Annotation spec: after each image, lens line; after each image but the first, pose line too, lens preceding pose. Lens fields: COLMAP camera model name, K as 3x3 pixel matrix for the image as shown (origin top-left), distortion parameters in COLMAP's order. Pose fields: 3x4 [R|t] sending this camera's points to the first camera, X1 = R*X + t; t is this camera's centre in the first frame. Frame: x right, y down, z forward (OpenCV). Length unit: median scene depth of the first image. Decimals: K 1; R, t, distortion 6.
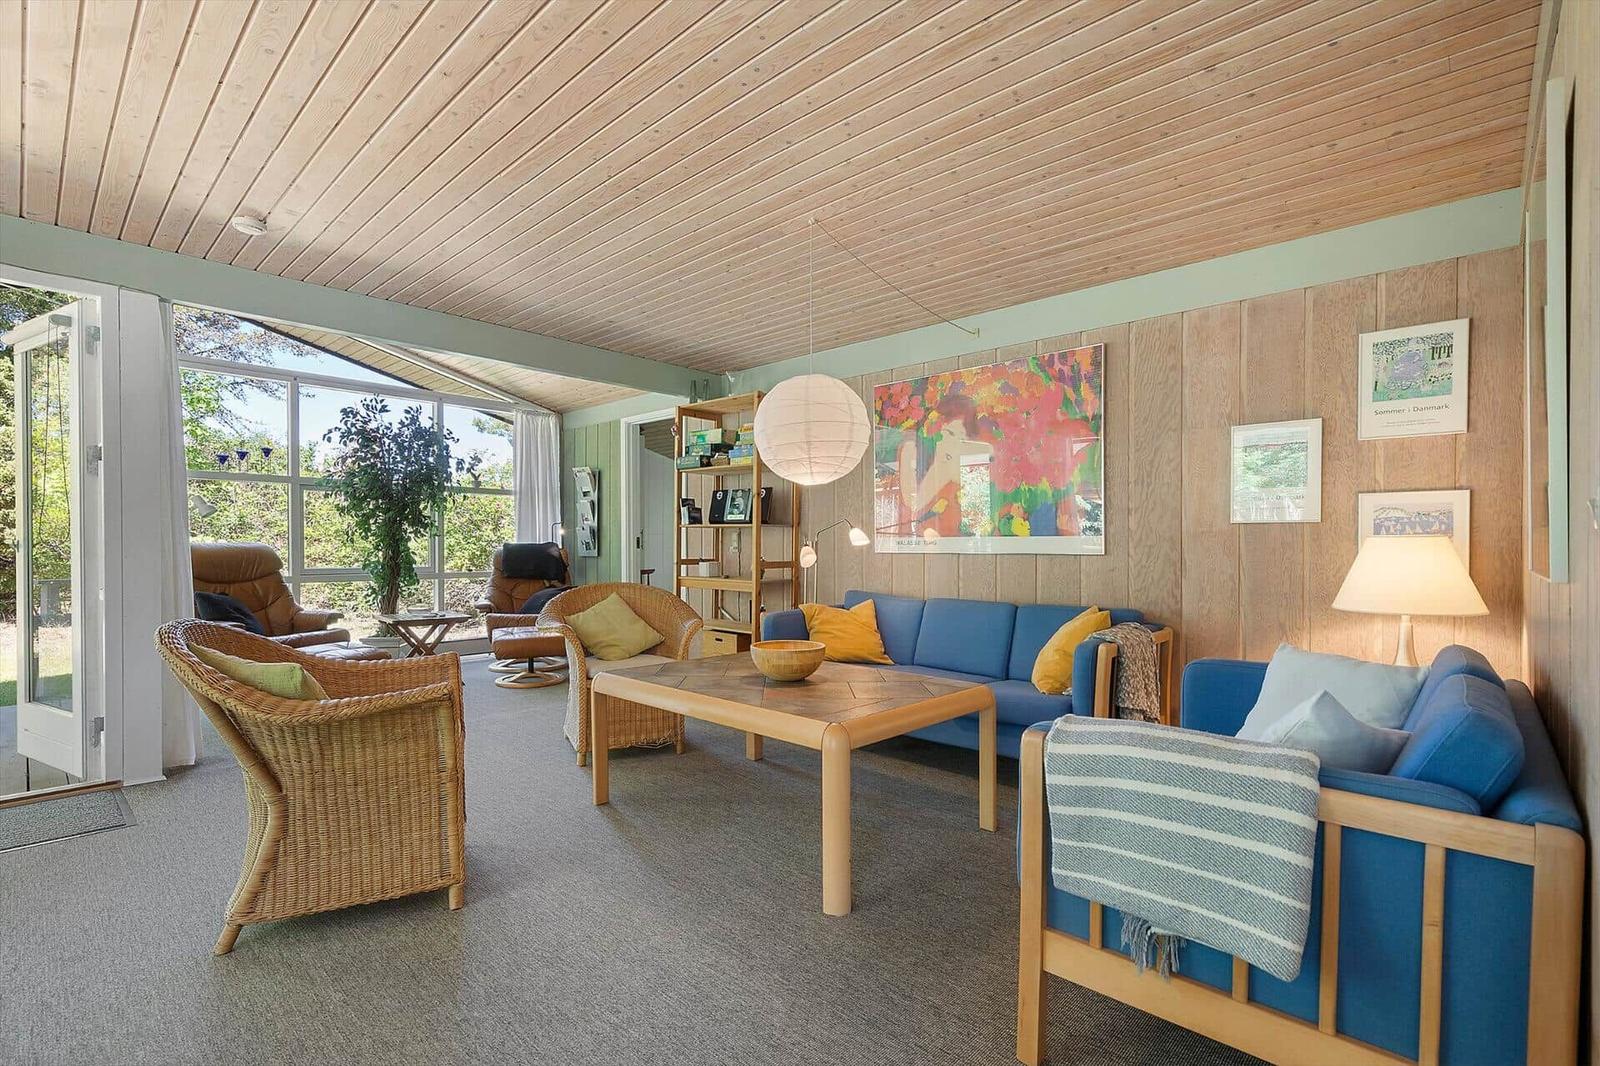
lens RADIAL K [[738.0, 0, 805.3], [0, 738.0, 550.1], [0, 0, 1]] dist [0.007476, 0.000695]
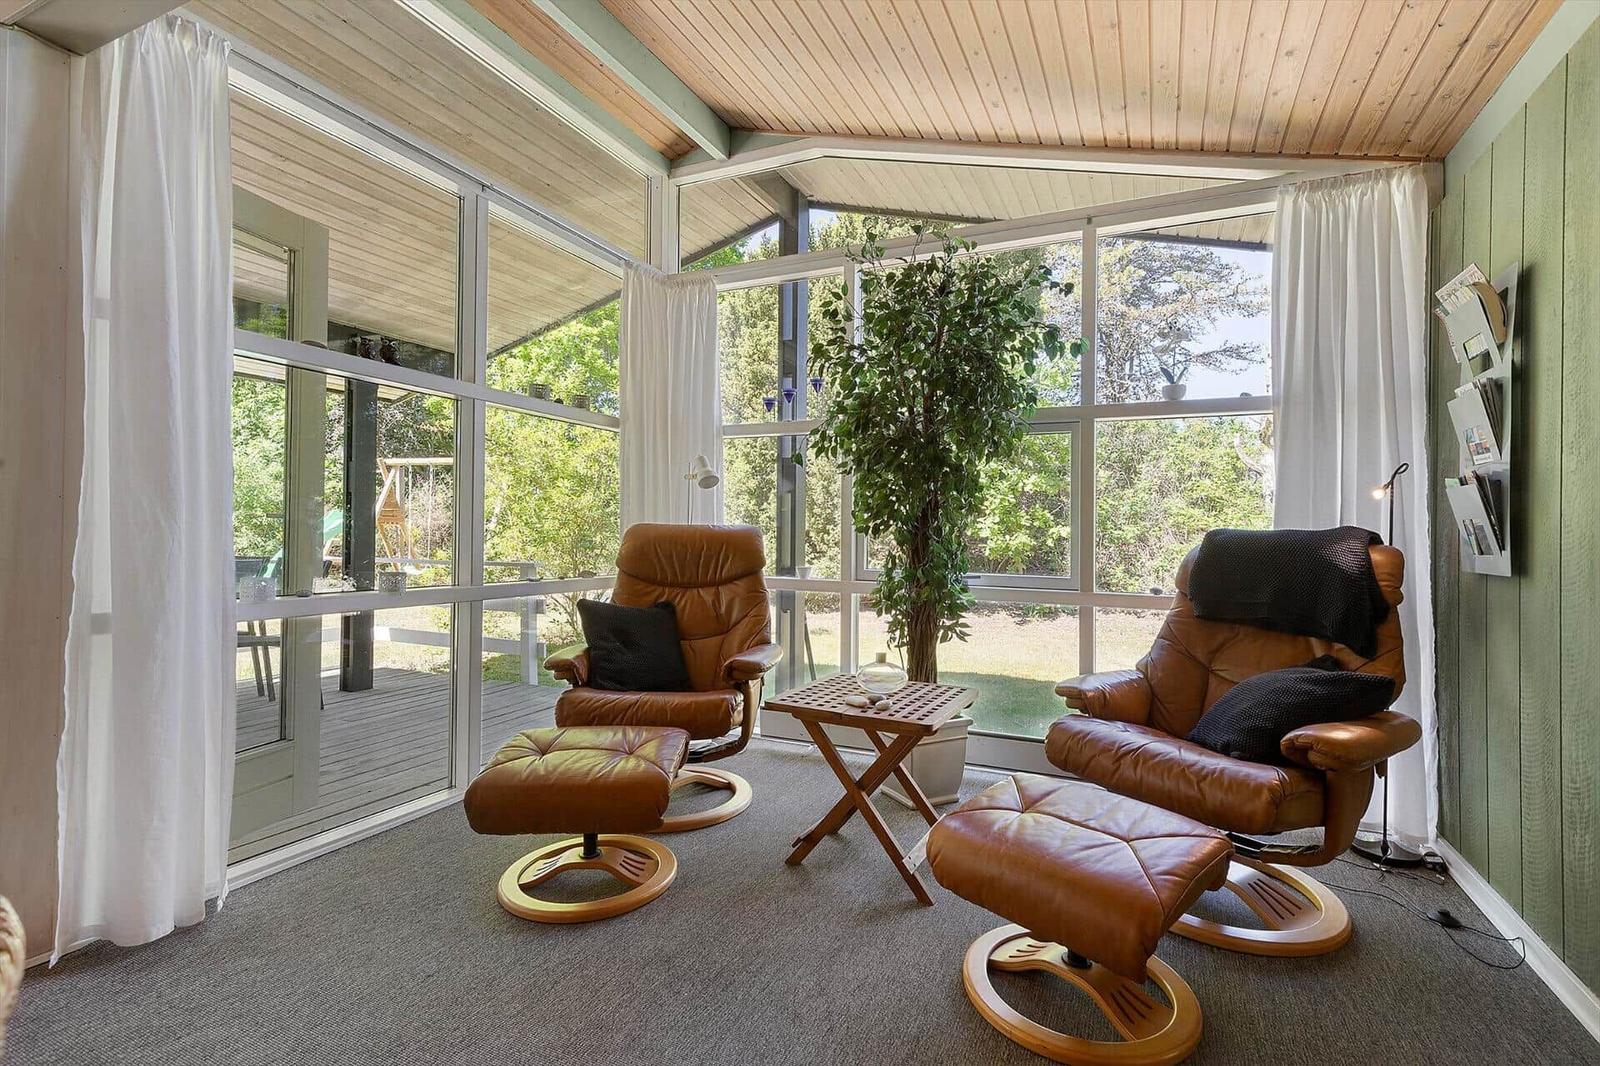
lens RADIAL K [[720.7, 0, 854.0], [0, 720.7, 530.4], [0, 0, 1]] dist [0.002479, 0.000167]
pose [[0.326458, 0.002188, -0.945209, -0.161095], [-0.020510, 0.999778, -0.004770, -0.003801], [0.944989, 0.020943, 0.326431, 1.047328]]
